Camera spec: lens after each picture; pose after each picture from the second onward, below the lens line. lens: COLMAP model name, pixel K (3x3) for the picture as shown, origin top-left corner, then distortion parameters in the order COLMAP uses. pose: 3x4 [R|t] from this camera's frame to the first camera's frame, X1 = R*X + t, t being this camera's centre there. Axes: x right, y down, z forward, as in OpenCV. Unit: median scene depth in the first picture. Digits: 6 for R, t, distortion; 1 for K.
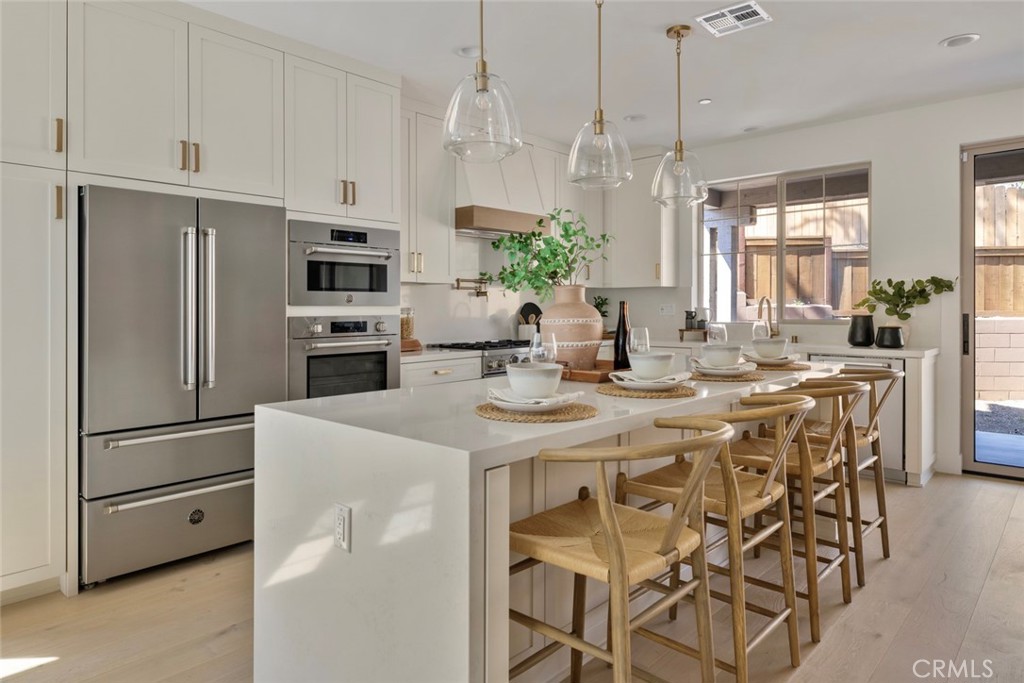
lens RADIAL K [[624.9, 0, 492.9], [0, 624.9, 306.1], [0, 0, 1]] dist [0.001965, -0.000109]
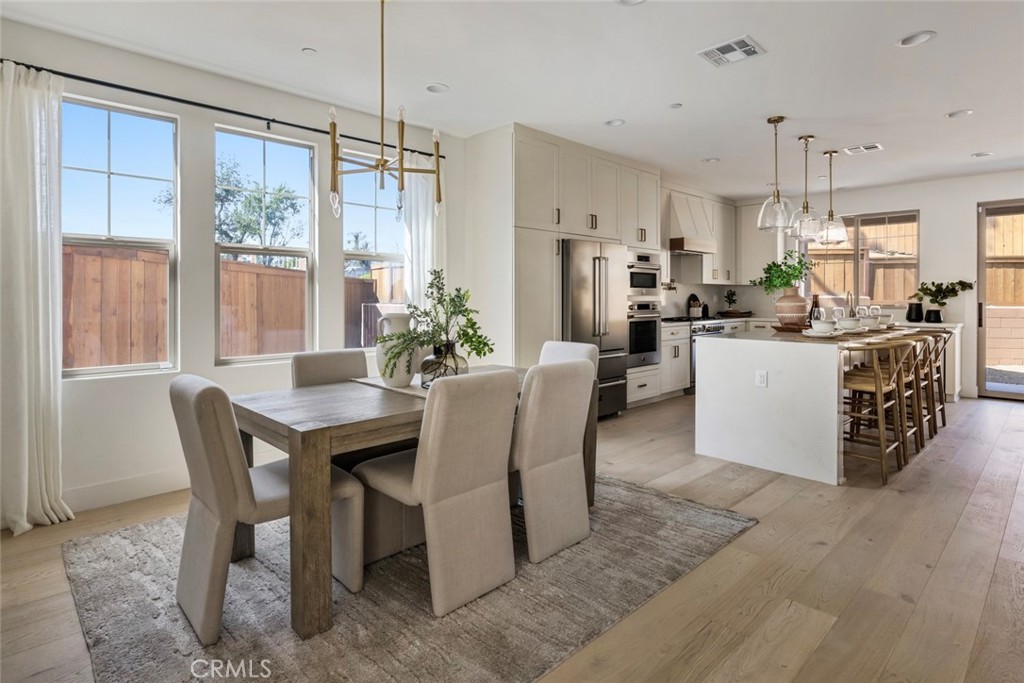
lens RADIAL K [[536.0, 0, 507.6], [0, 536.0, 292.0], [0, 0, 1]] dist [0.003049, 0.001012]
pose [[0.999041, 0.007497, -0.043133, -0.449088], [-0.007761, 0.999952, -0.005949, 0.001820], [0.043087, 0.006278, 0.999052, -0.495896]]
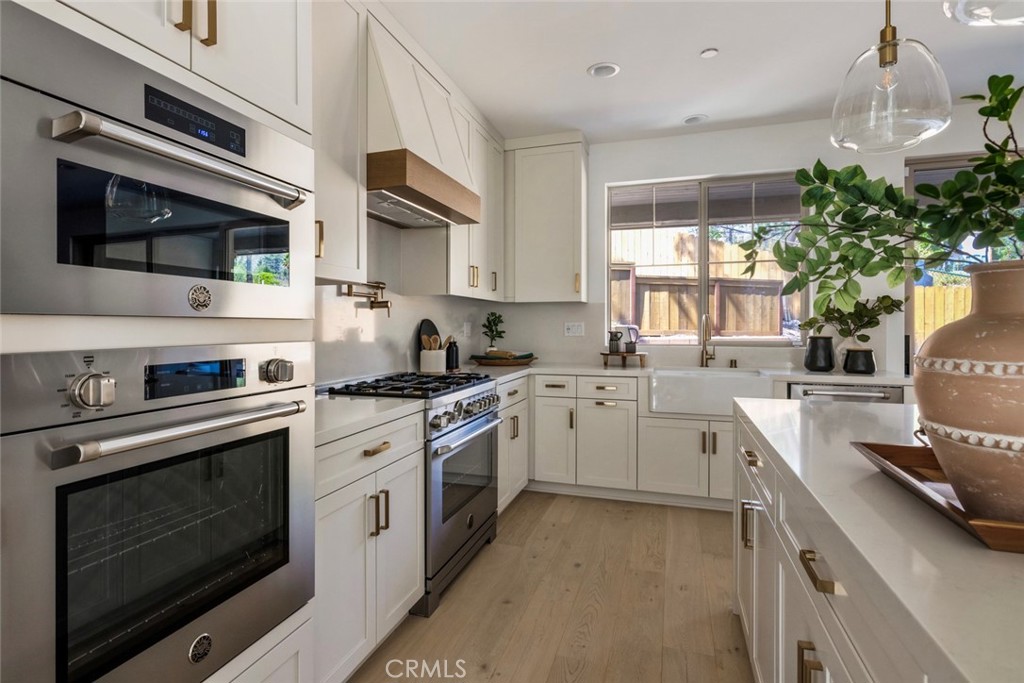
lens RADIAL K [[528.9, 0, 489.5], [0, 528.9, 331.1], [0, 0, 1]] dist [-0.002945, 0.000126]
pose [[0.910713, 0.002634, 0.413030, -0.160957], [-0.006956, 0.999936, 0.008962, 0.002700], [-0.412980, -0.011035, 0.910673, 0.517702]]
